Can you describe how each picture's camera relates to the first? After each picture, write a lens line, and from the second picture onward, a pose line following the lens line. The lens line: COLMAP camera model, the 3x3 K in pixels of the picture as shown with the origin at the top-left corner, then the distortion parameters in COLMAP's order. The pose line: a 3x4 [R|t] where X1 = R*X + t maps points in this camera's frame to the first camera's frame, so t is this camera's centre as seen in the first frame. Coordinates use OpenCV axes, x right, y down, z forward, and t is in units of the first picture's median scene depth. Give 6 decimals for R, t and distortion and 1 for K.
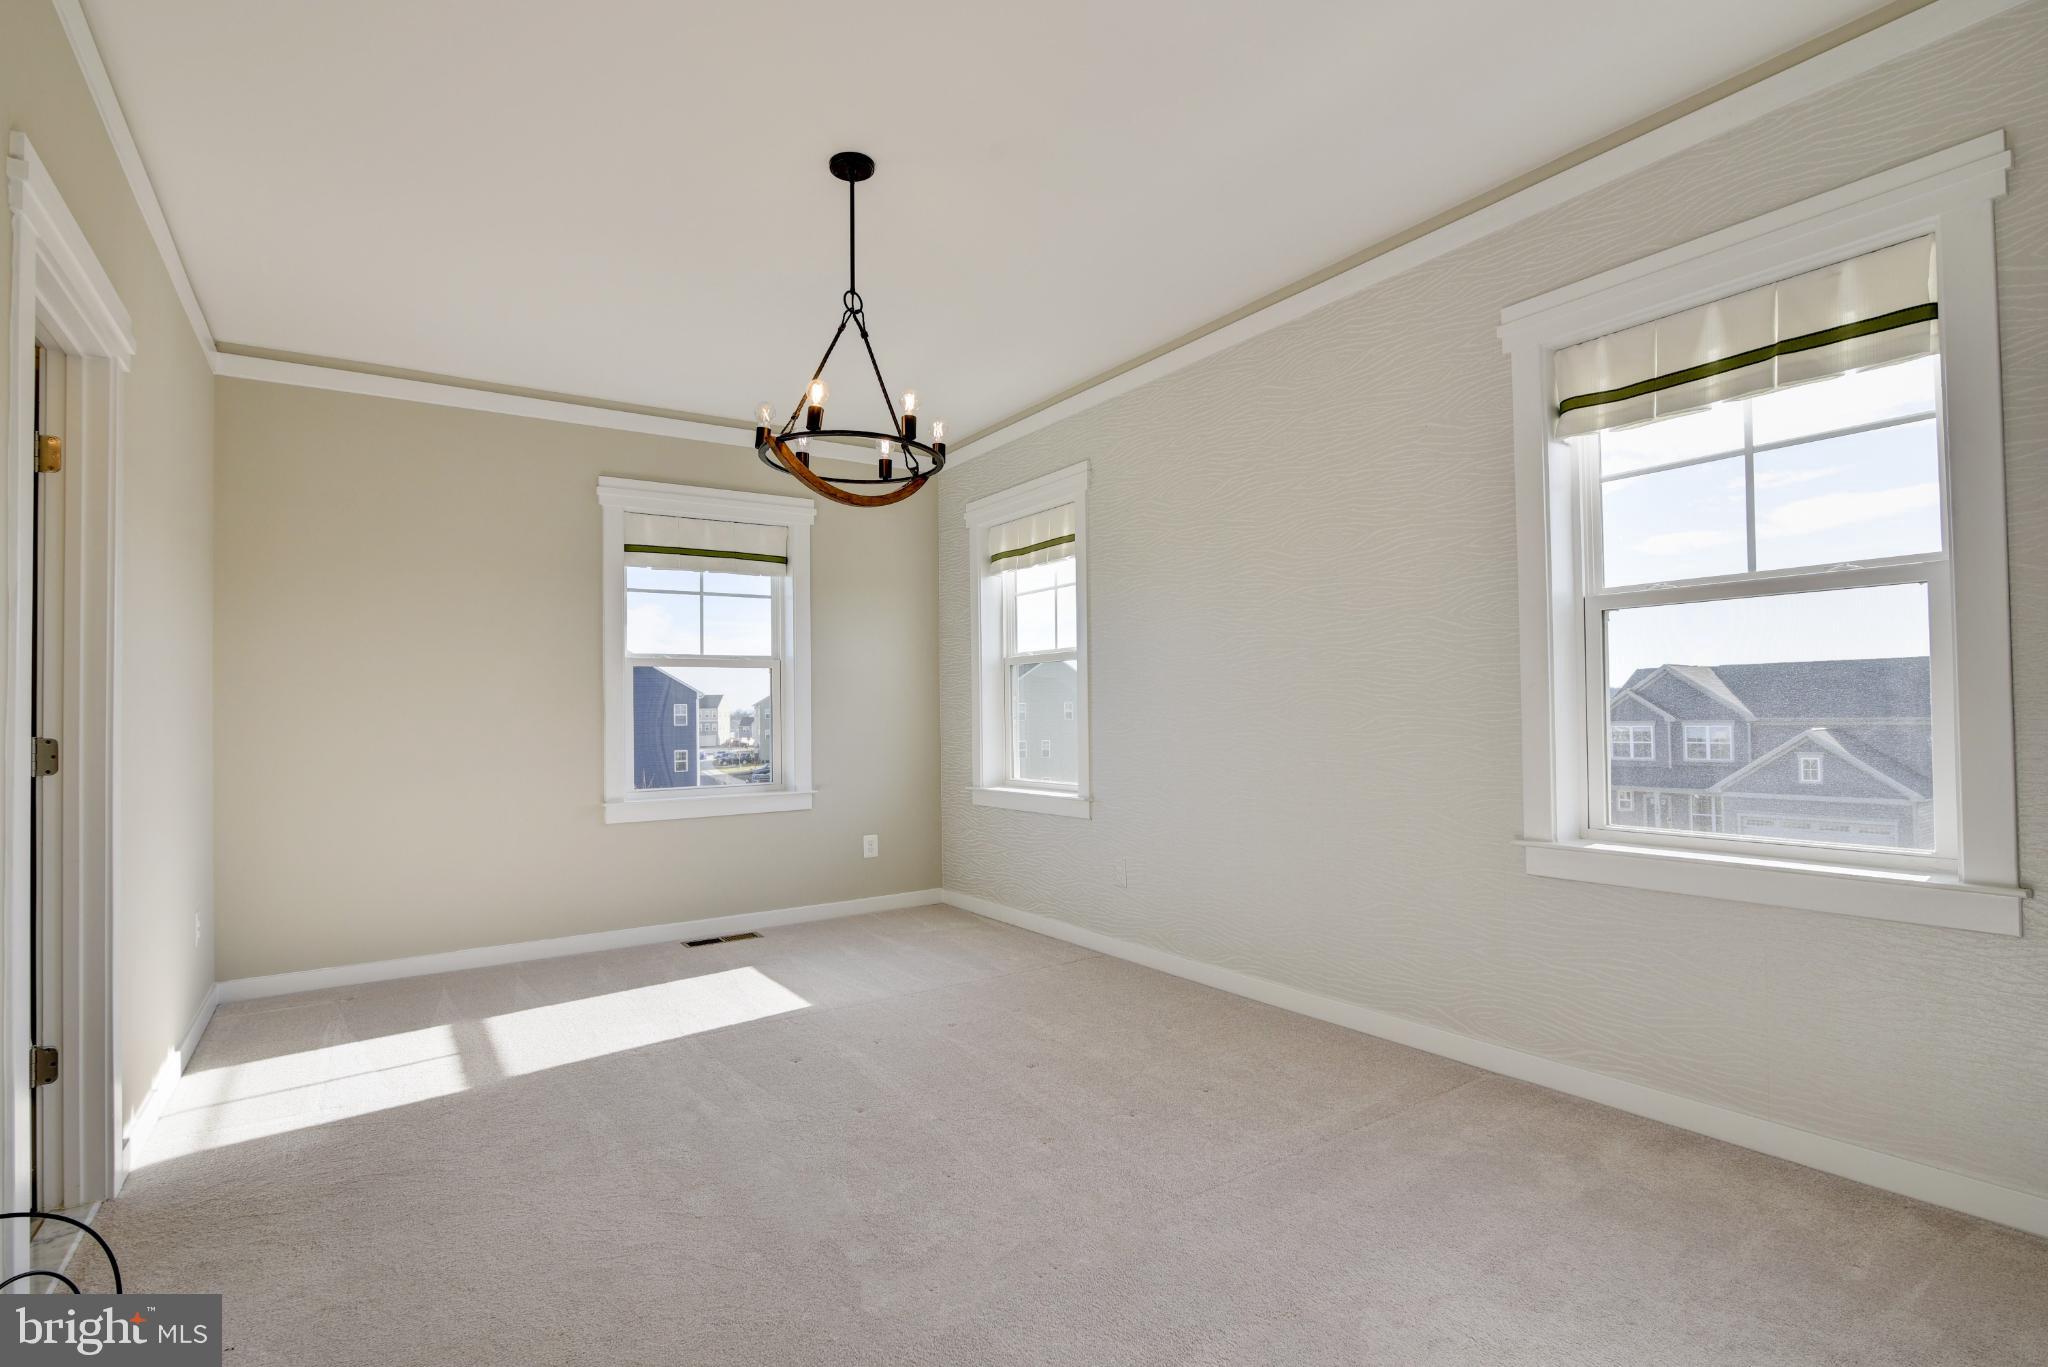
lens RADIAL K [[1013.7, 0, 991.1], [0, 1013.7, 695.7], [0, 0, 1]] dist [-0.014287, -0.000294]
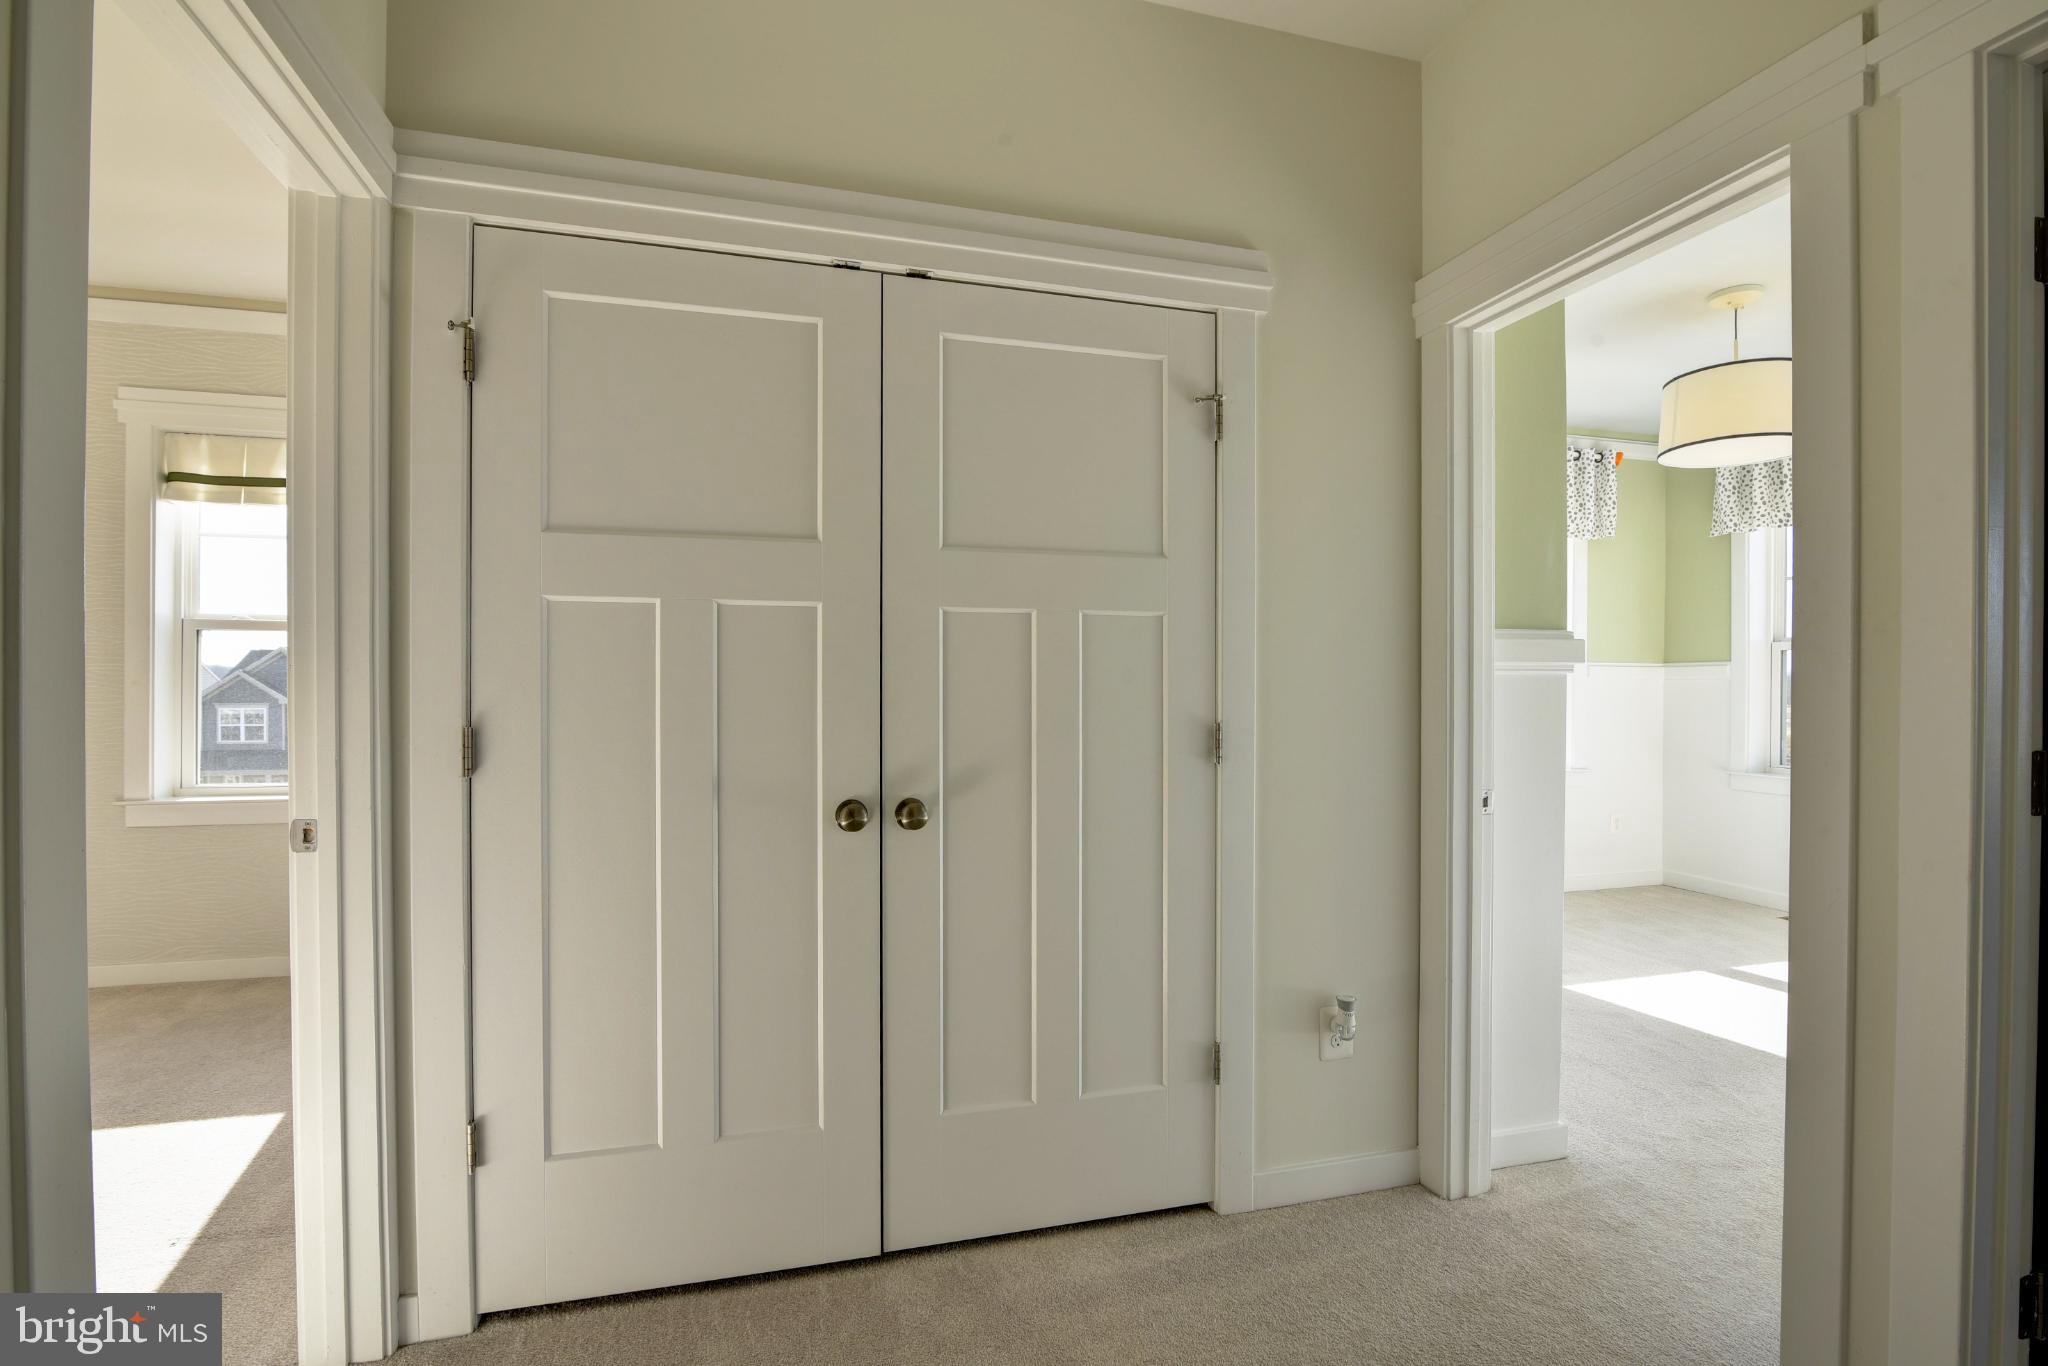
lens RADIAL K [[933.1, 0, 1023.5], [0, 933.1, 692.6], [0, 0, 1]] dist [-0.020487, 0.001470]
pose [[0.298557, 0.012868, 0.954305, -0.255362], [-0.028333, 0.999588, -0.004614, -0.023495], [-0.953971, -0.025661, 0.298799, -0.457219]]
